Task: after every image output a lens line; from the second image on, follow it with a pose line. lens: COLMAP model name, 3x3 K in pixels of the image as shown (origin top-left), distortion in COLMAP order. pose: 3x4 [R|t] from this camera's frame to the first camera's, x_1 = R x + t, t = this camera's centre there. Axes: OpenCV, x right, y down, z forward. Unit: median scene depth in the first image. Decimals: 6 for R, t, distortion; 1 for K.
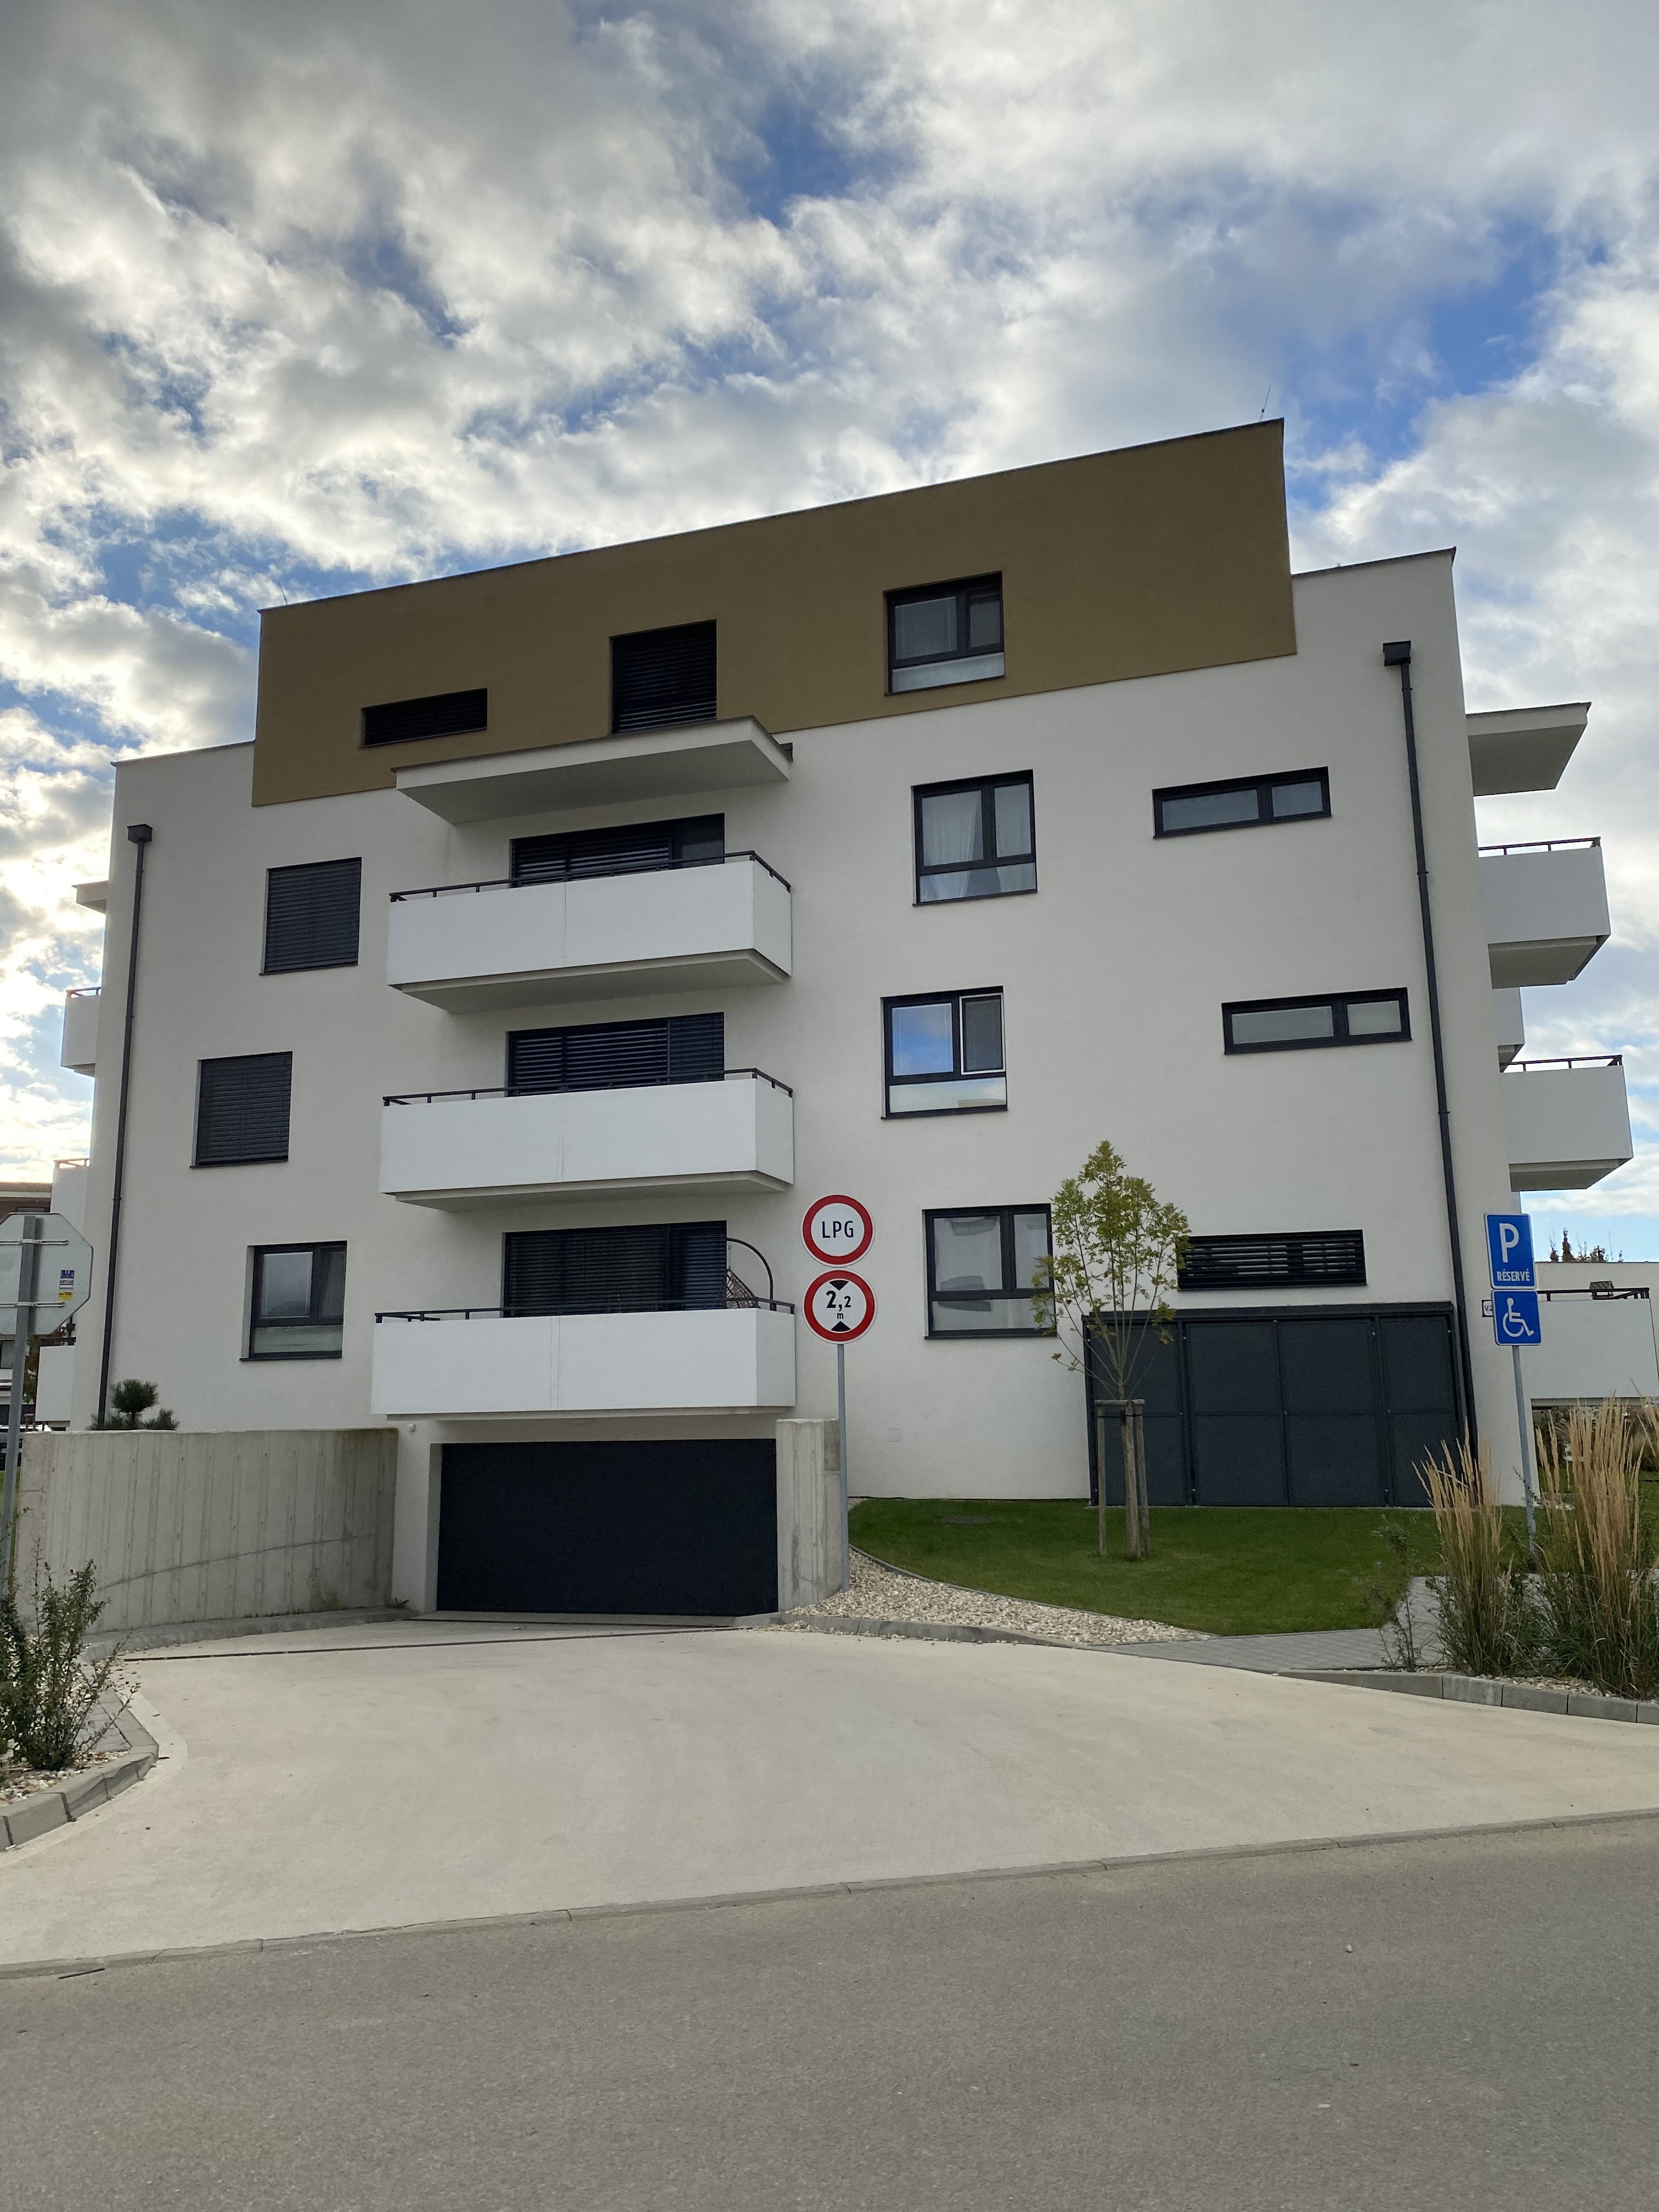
lens RADIAL K [[1644.9, 0, 809.4], [0, 1644.9, 1099.3], [0, 0, 1]] dist [-0.030563, 0.018901]
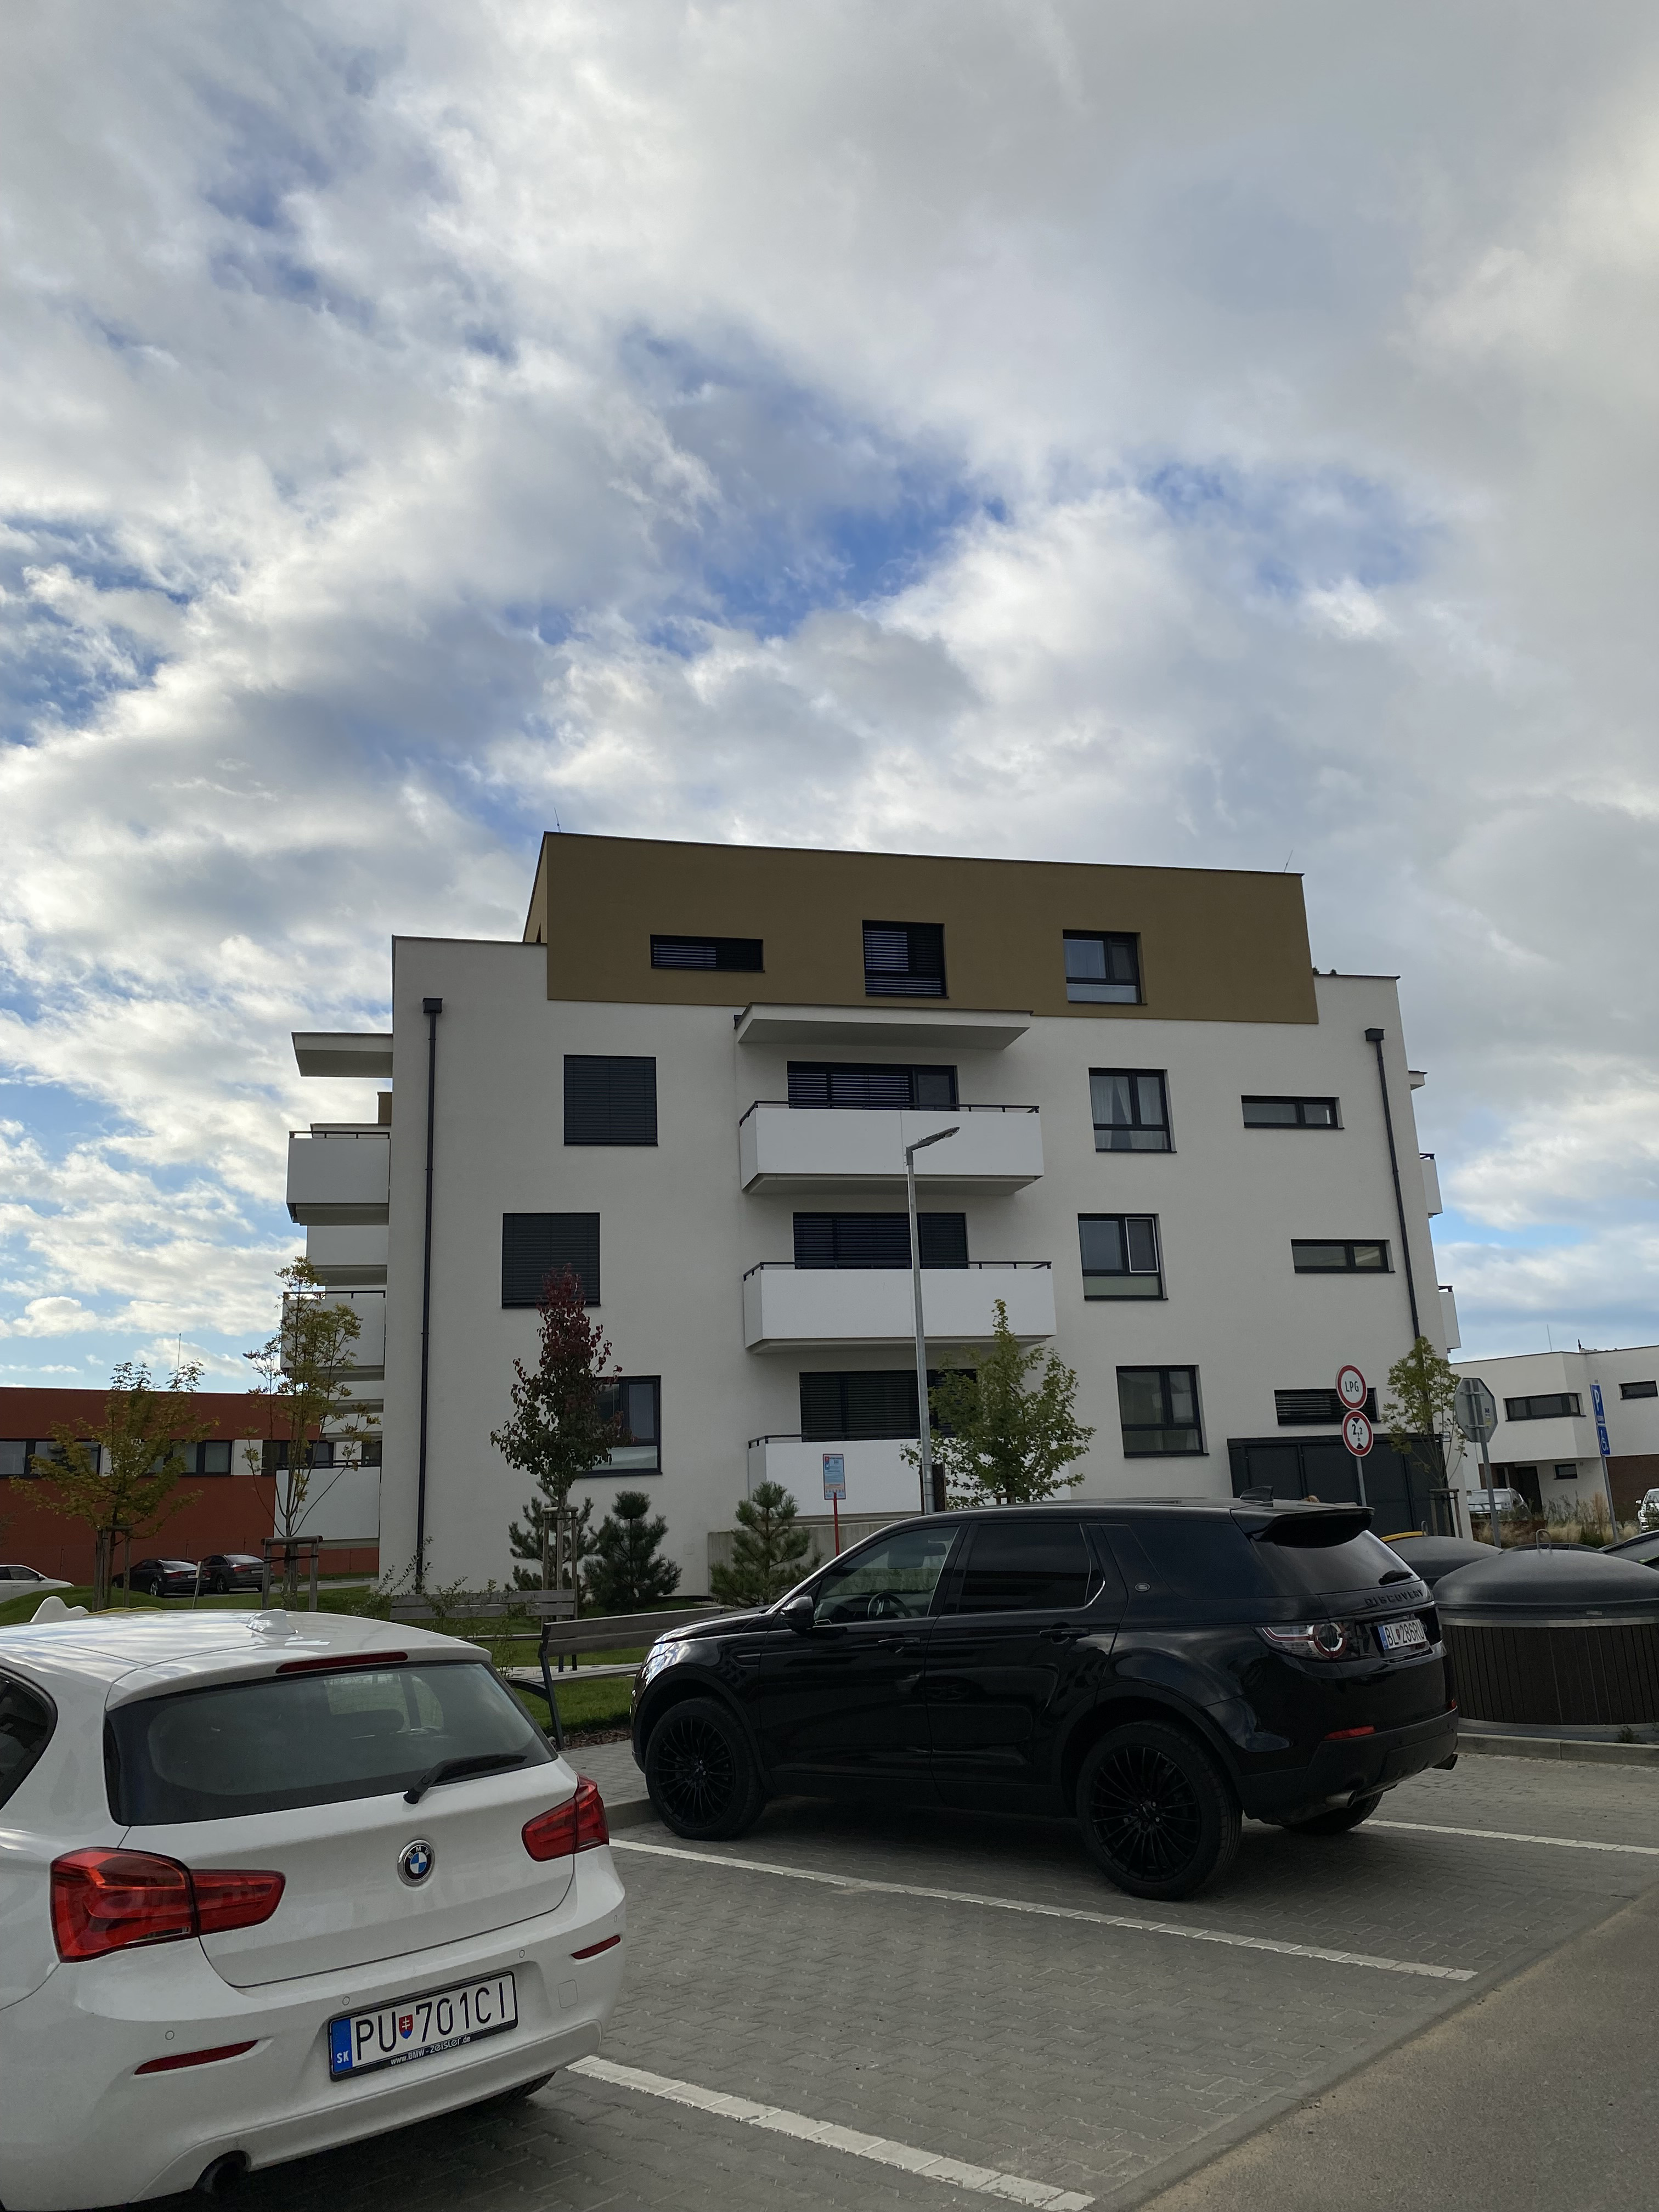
lens RADIAL K [[1644.9, 0, 824.8], [0, 1644.9, 1098.5], [0, 0, 1]] dist [-0.030563, 0.018901]
pose [[0.854515, 0.110503, 0.507537, -0.787533], [-0.067335, 0.992430, -0.102708, -0.001363], [-0.515044, 0.053591, 0.855487, -0.105682]]
